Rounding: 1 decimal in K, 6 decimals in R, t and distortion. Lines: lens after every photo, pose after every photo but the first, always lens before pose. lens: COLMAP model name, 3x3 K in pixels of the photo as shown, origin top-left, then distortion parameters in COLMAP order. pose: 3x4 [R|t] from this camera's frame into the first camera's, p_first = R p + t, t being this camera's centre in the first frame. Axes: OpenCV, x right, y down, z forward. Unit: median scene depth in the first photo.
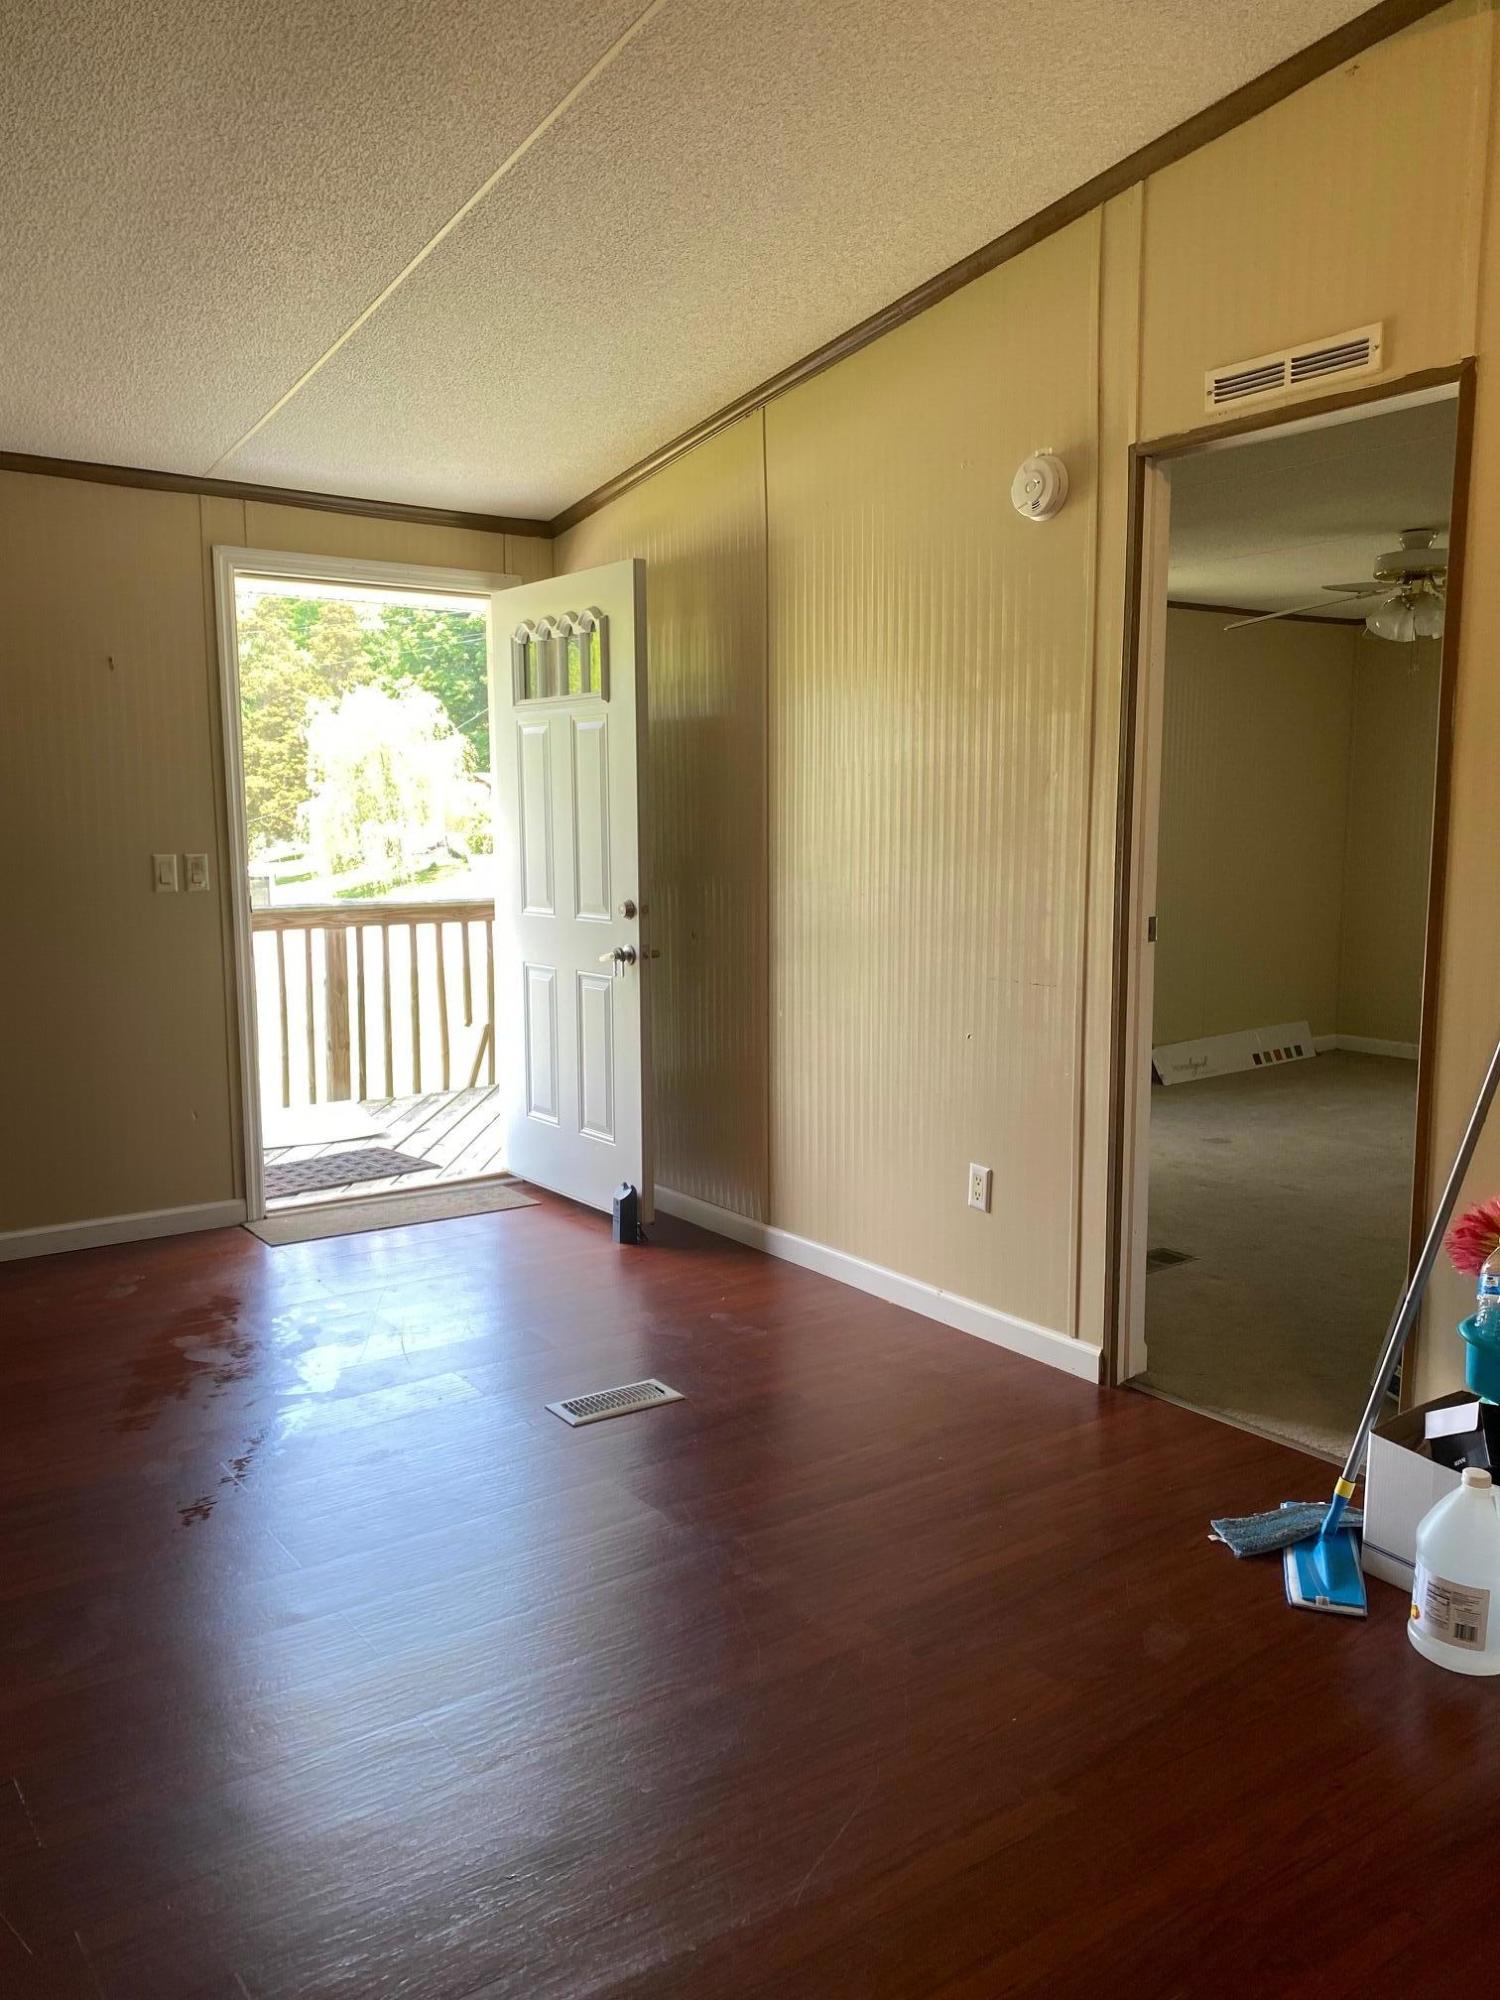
lens RADIAL K [[1530.5, 0, 753.9], [0, 1530.5, 1011.3], [0, 0, 1]] dist [0.003877, 0.003370]
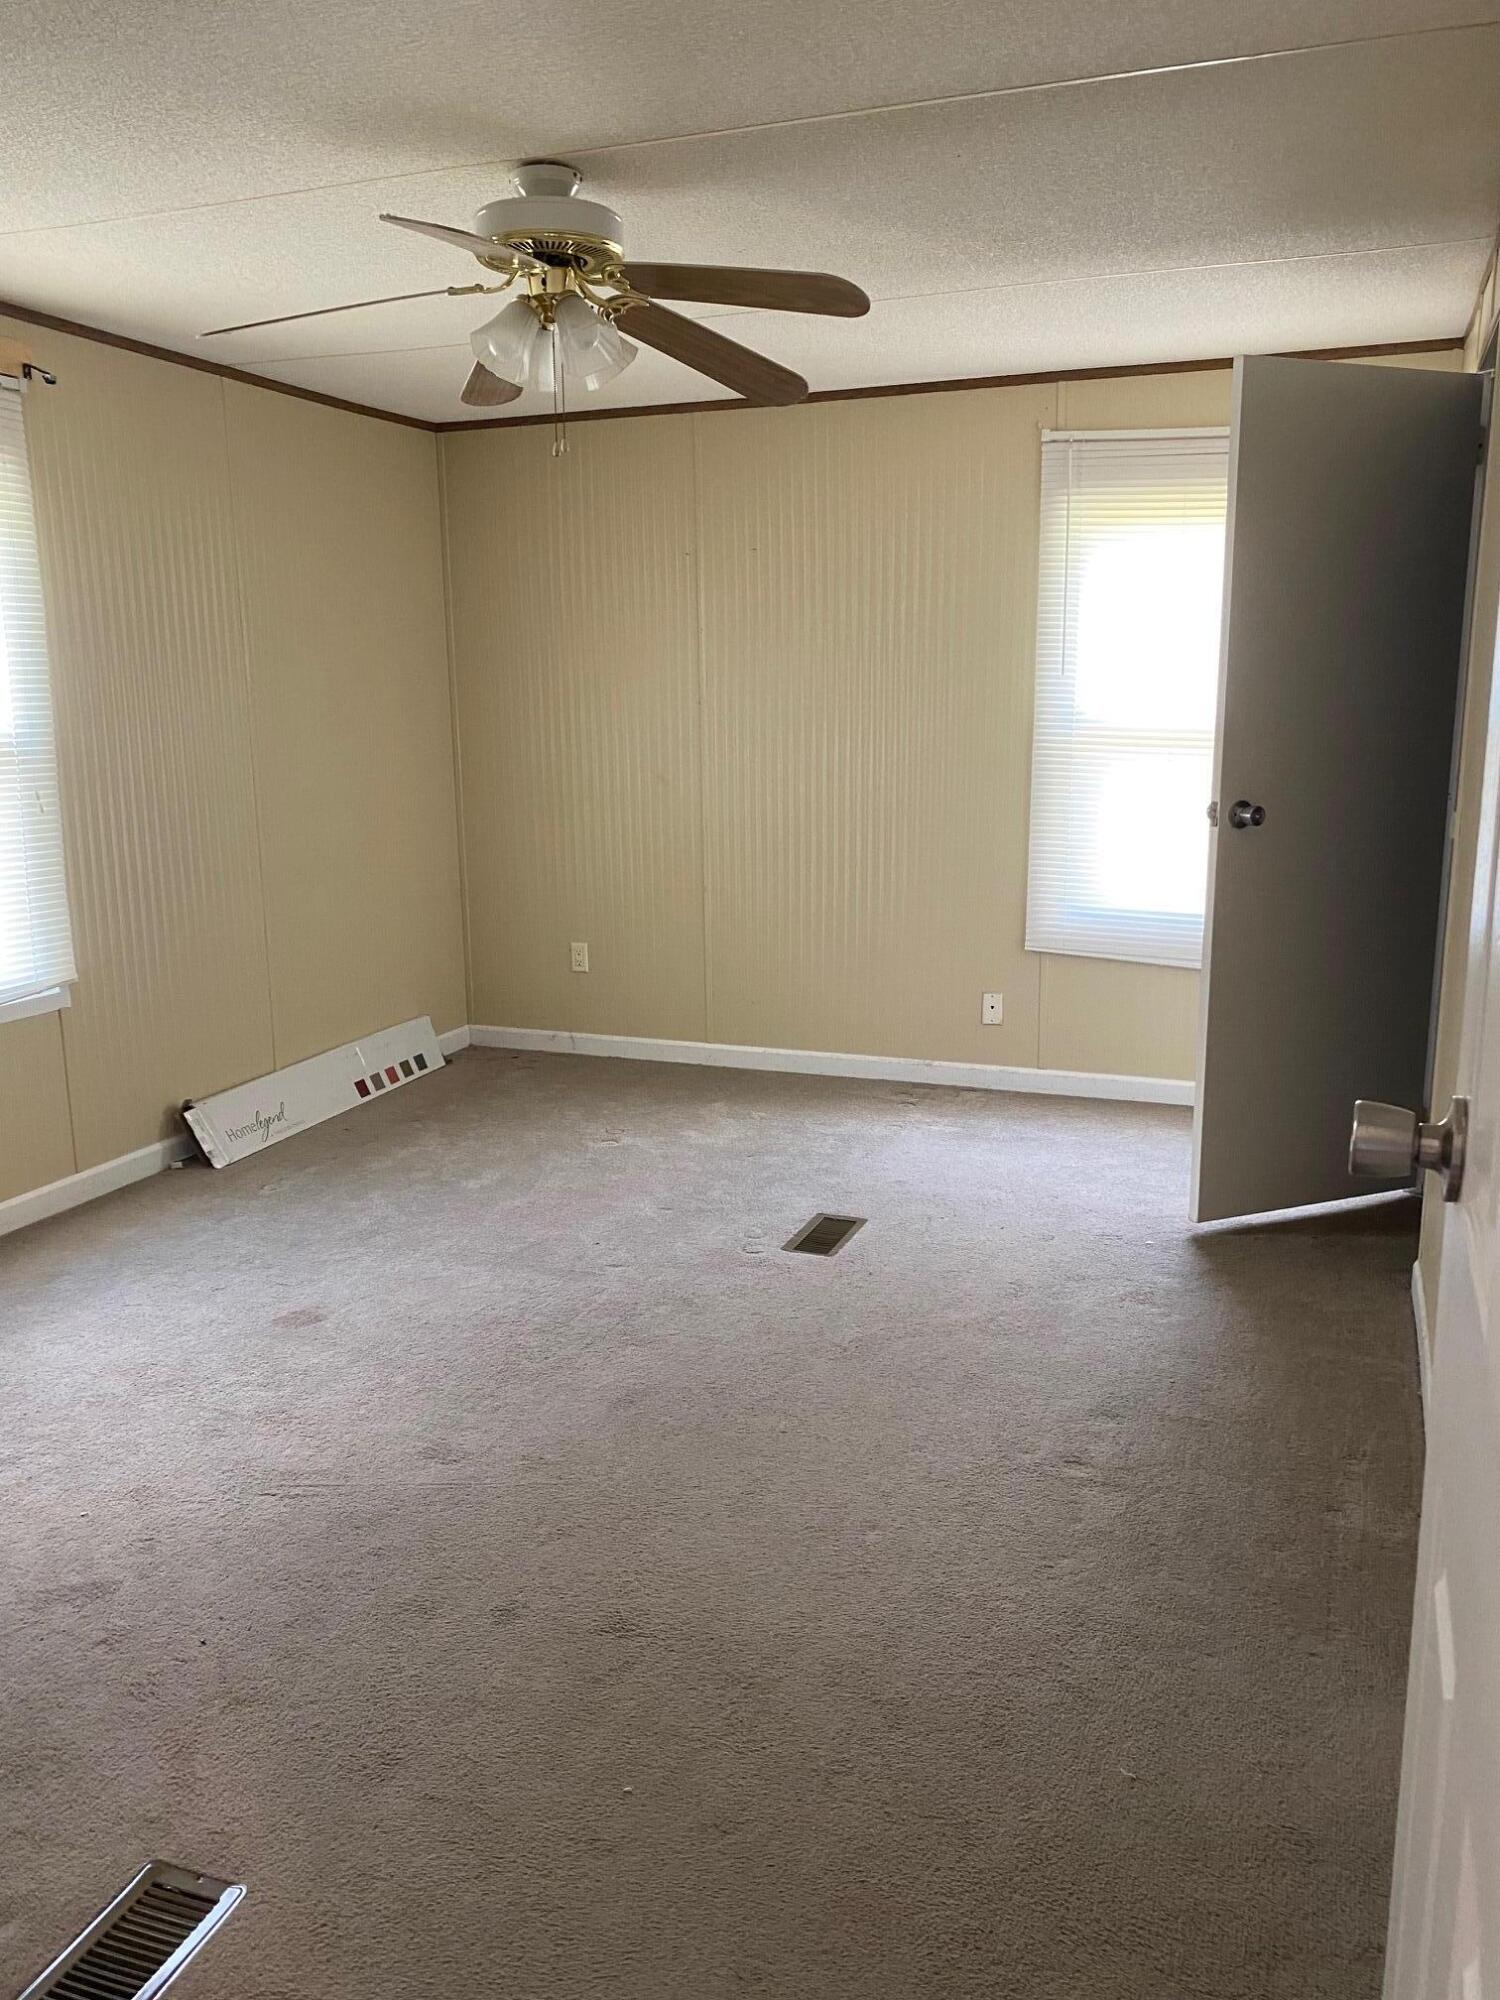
lens RADIAL K [[1530.5, 0, 753.9], [0, 1530.5, 1011.3], [0, 0, 1]] dist [0.003877, 0.003370]
pose [[0.842762, -0.115490, 0.525751, 0.128227], [0.078966, 0.992671, 0.091477, -0.049084], [-0.532462, -0.035576, 0.845706, 0.354337]]
